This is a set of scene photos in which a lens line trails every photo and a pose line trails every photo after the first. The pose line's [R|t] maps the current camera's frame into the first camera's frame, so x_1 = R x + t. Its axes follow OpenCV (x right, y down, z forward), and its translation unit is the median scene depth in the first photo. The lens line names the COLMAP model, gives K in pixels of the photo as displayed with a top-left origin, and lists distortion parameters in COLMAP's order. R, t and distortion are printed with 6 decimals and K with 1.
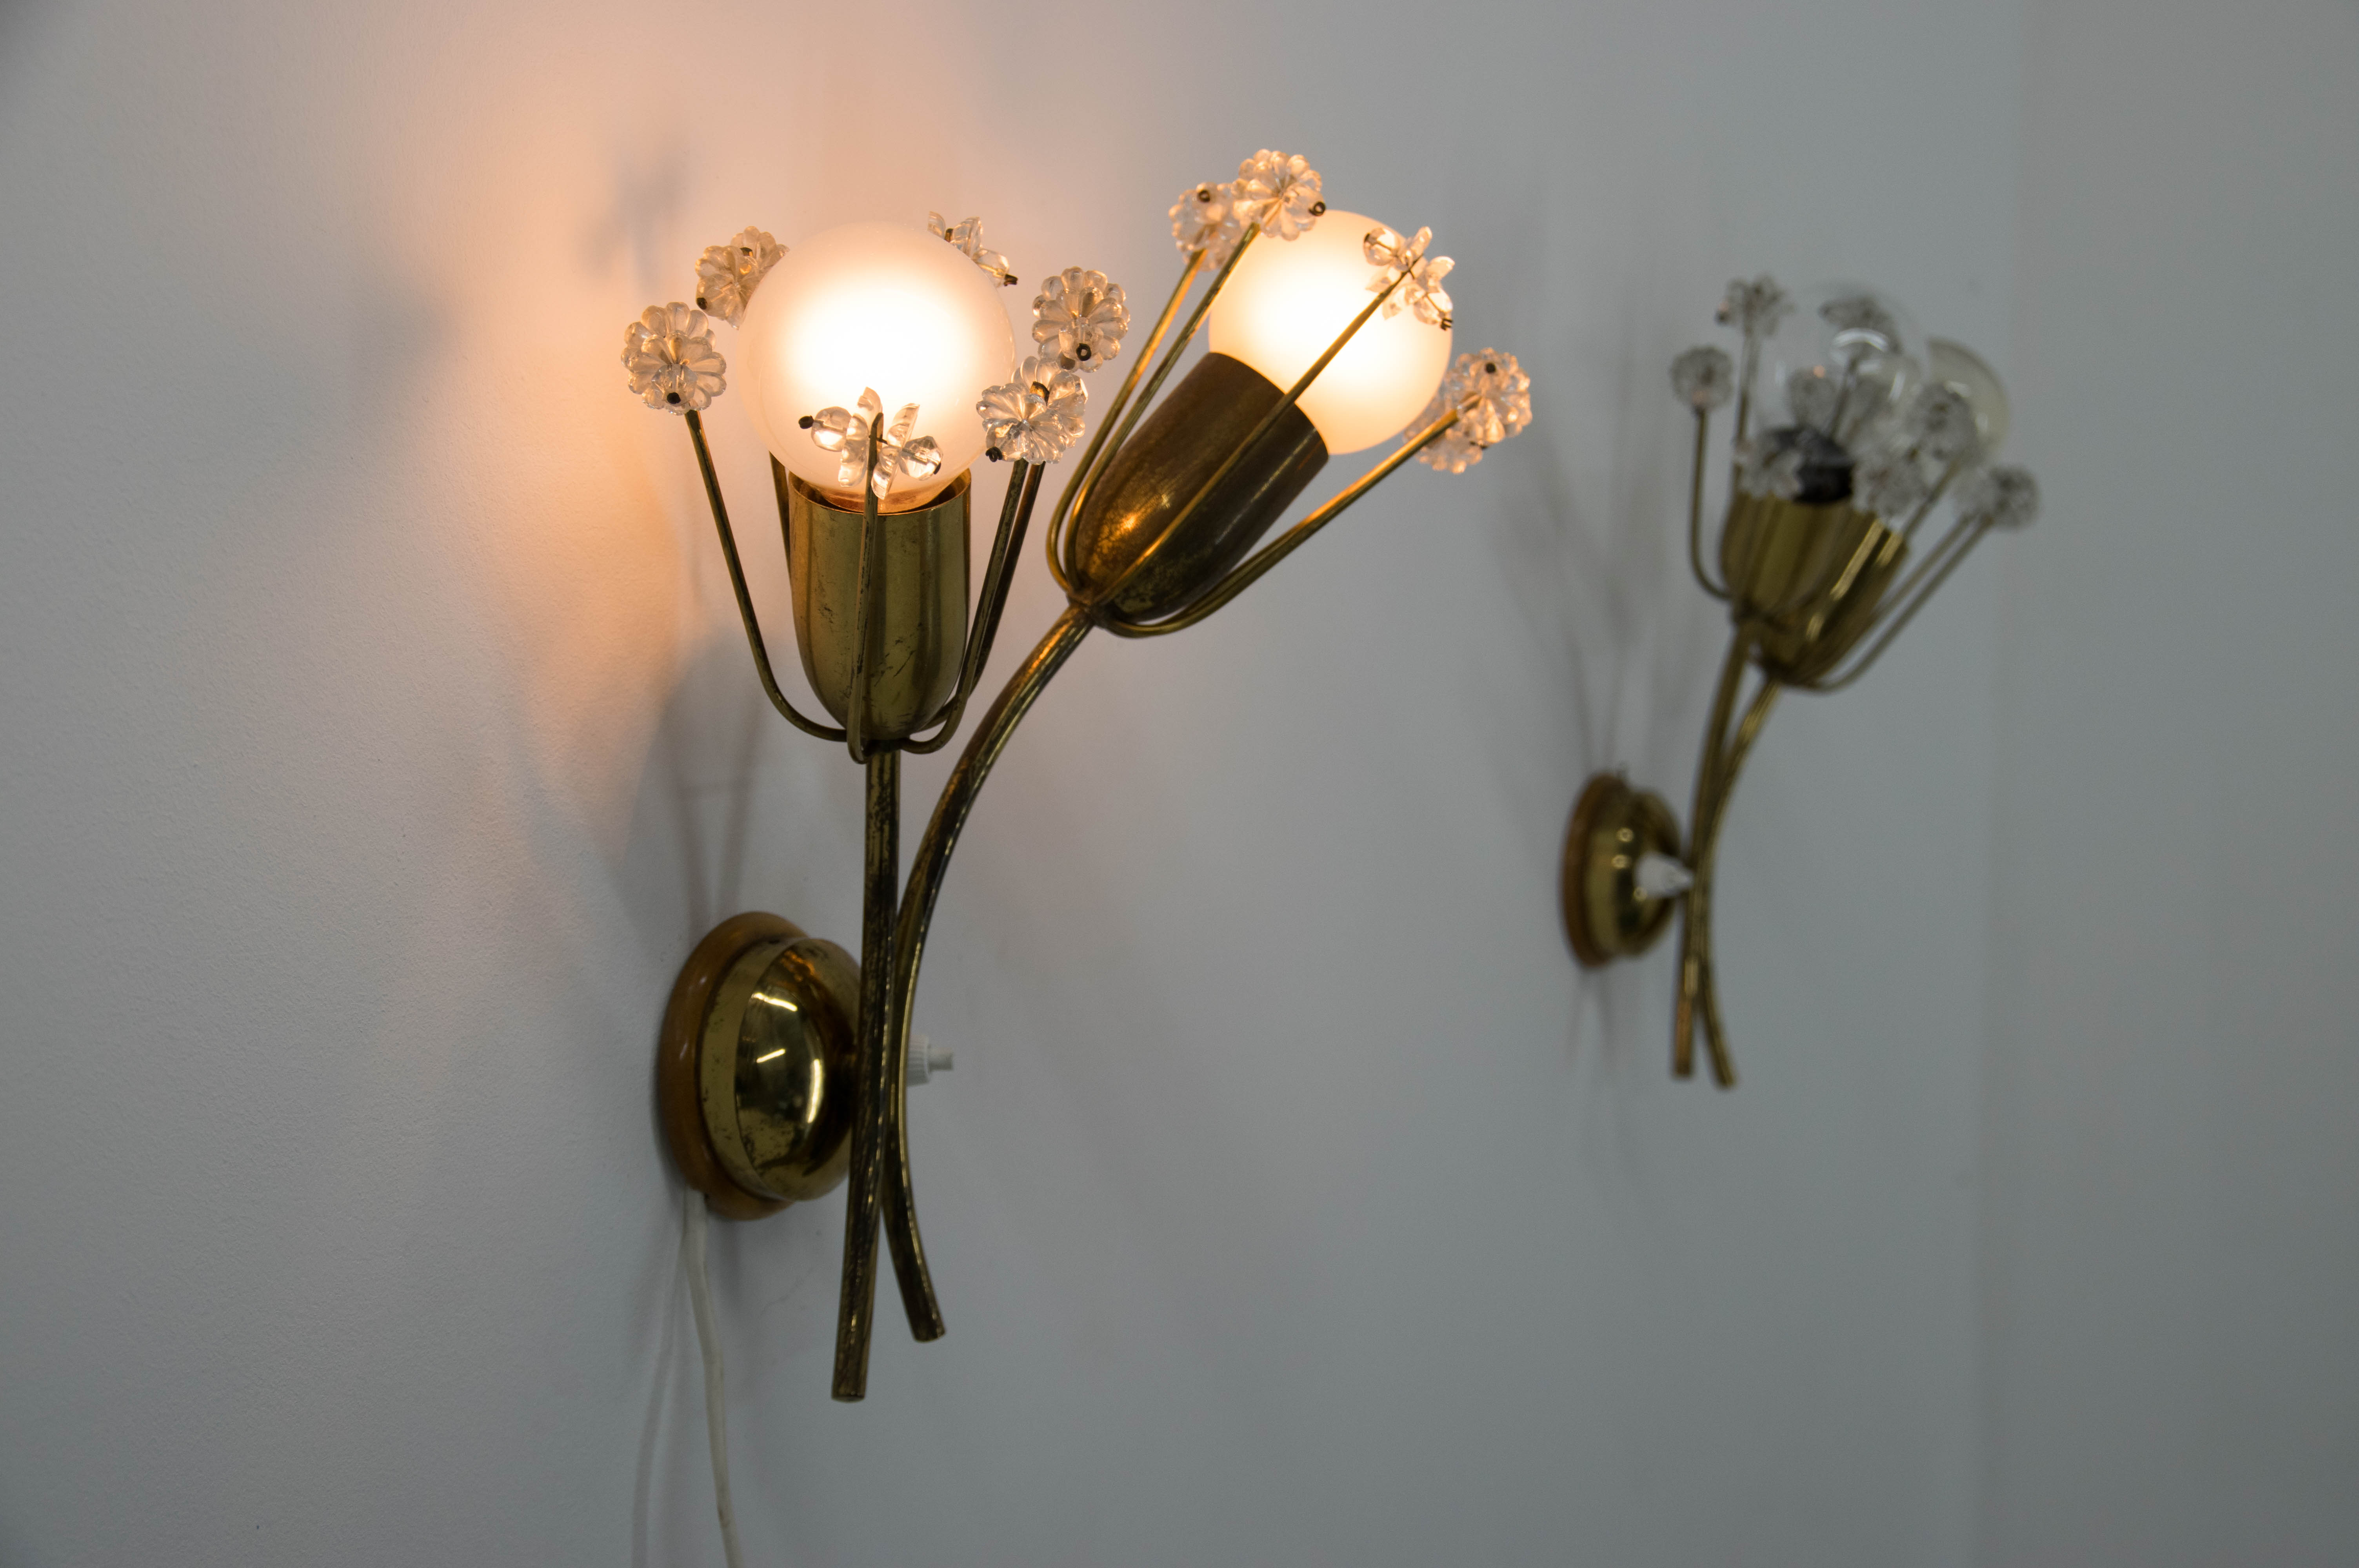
lens RADIAL K [[3605.9, 0, 1180.2], [0, 3605.9, 774.1], [0, 0, 1]] dist [0.015454, 0.000000]
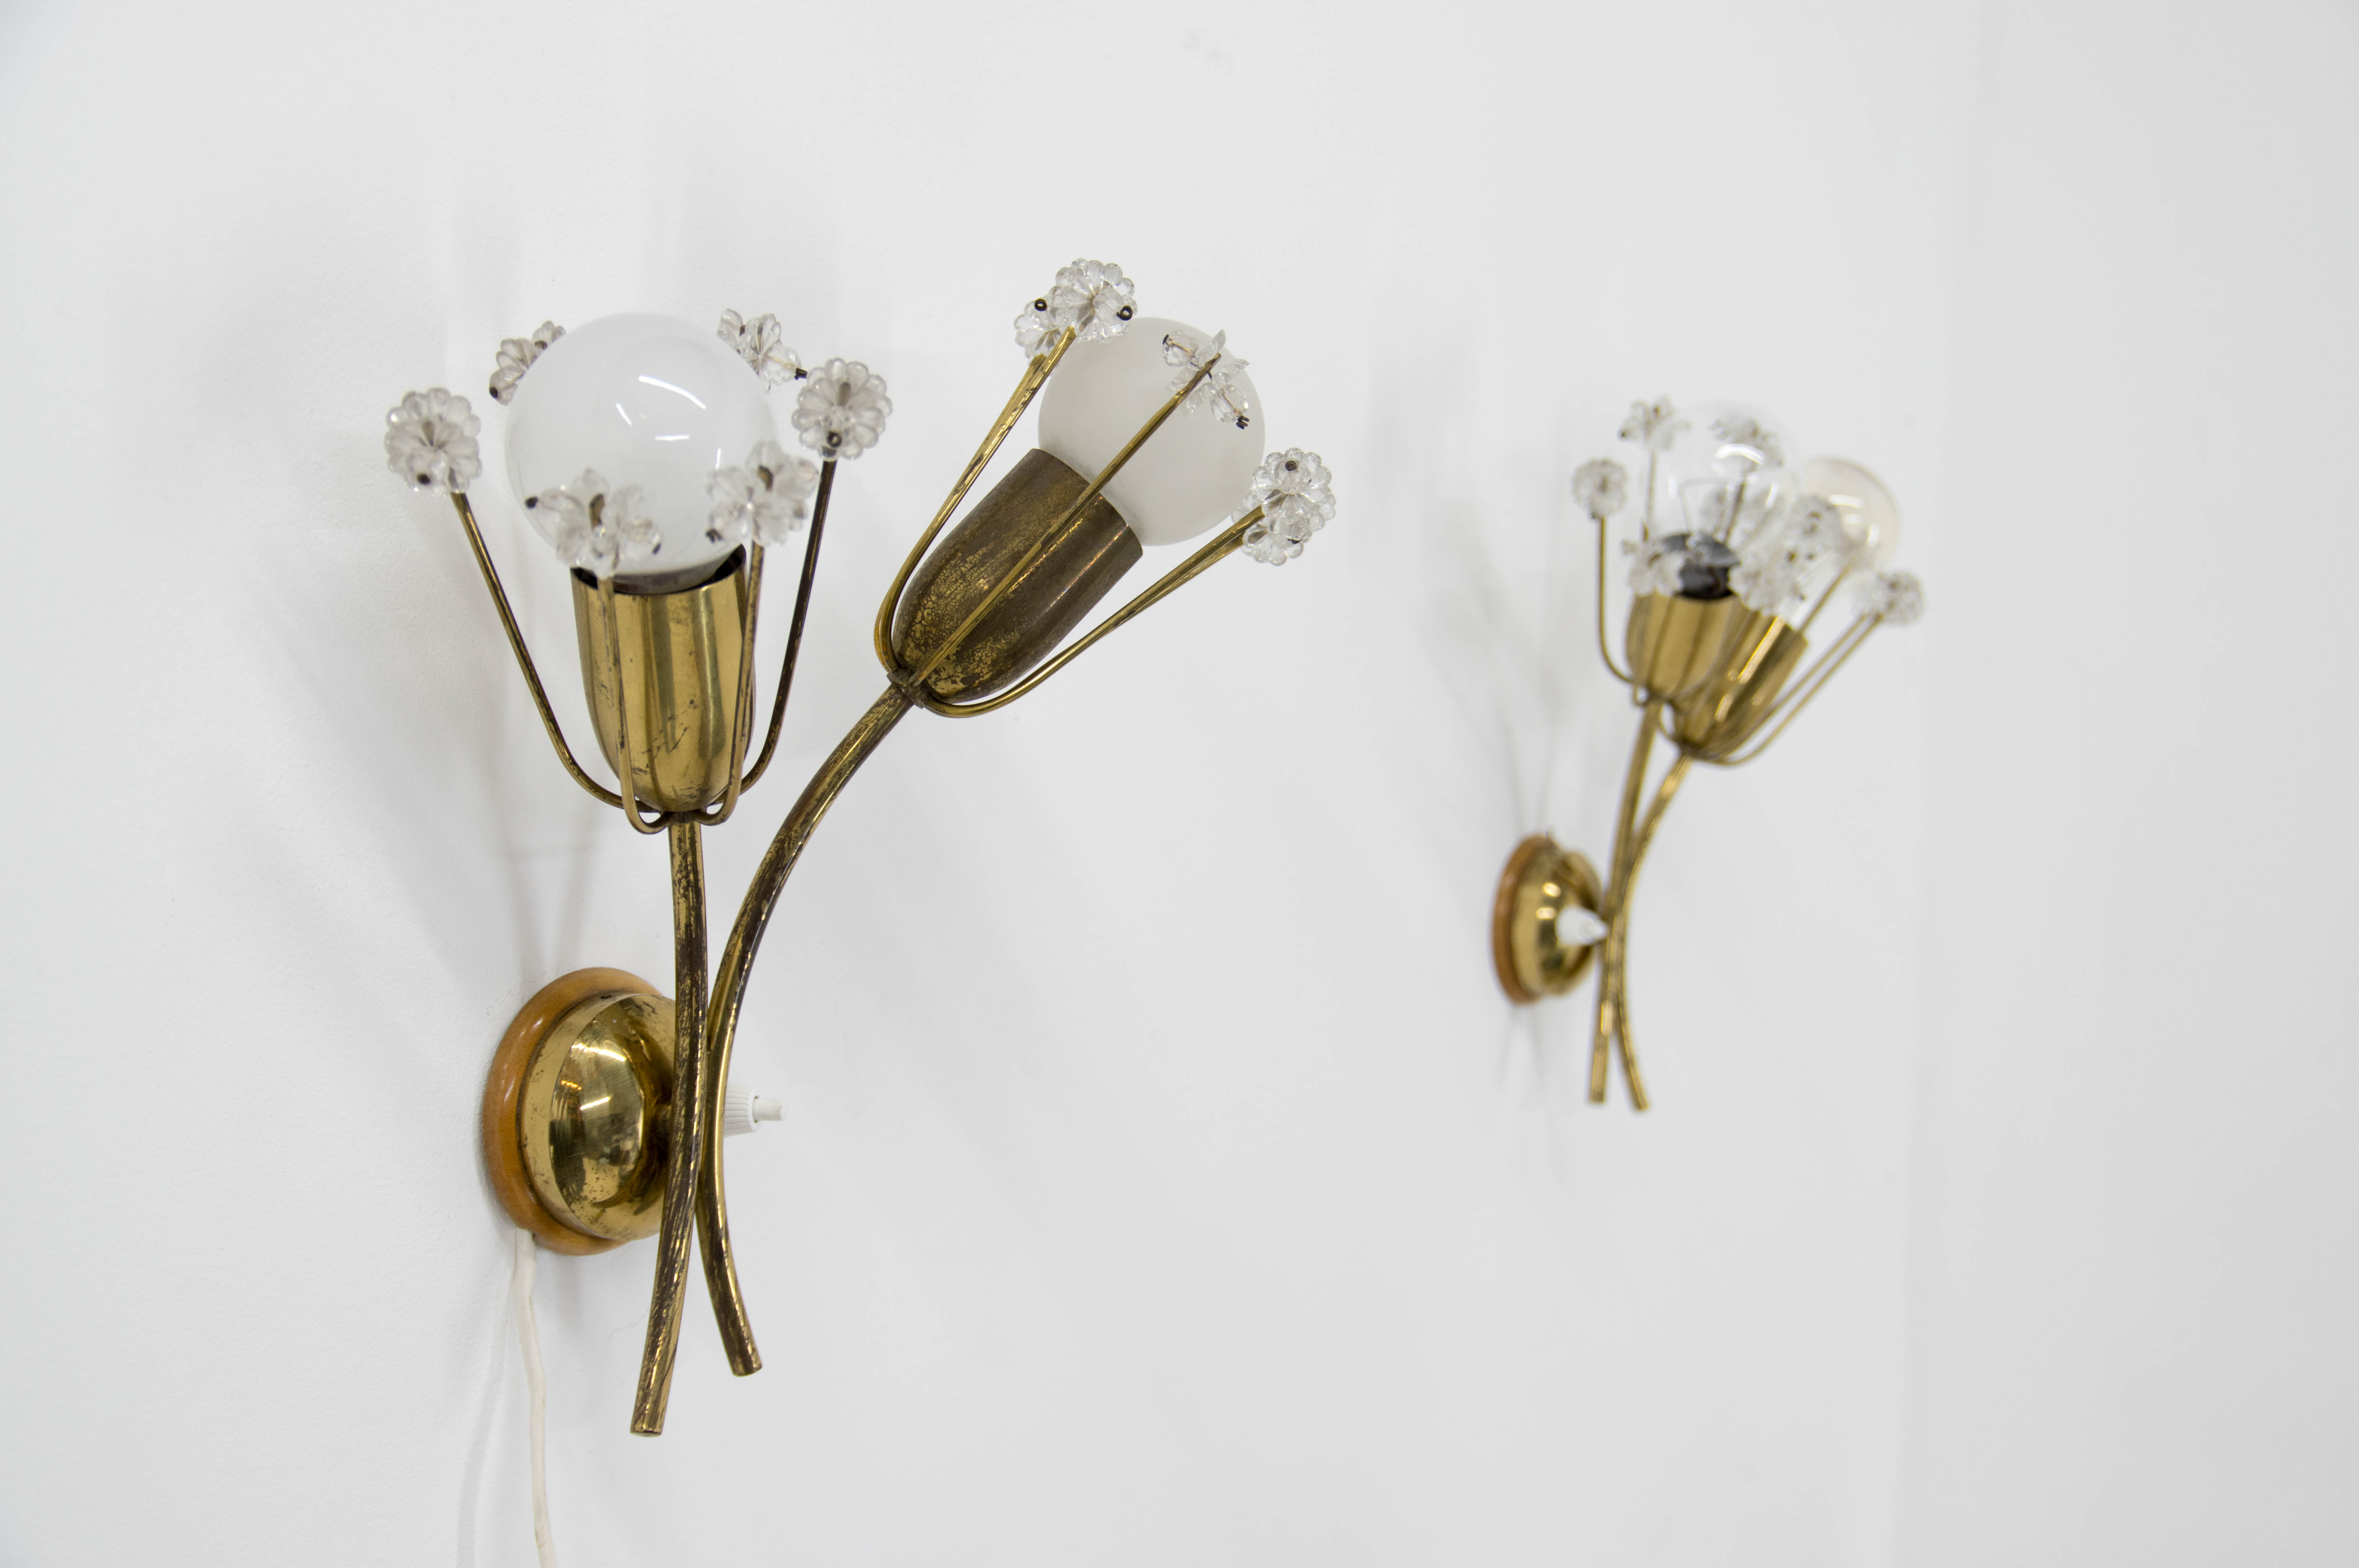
lens RADIAL K [[2707.4, 0, 1176.1], [0, 2707.4, 794.3], [0, 0, 1]] dist [0.011782, 0.000000]
pose [[0.996345, 0.017984, -0.083507, 0.120372], [-0.018225, 0.999832, -0.002132, -0.014582], [0.083455, 0.003646, 0.996505, 0.213980]]
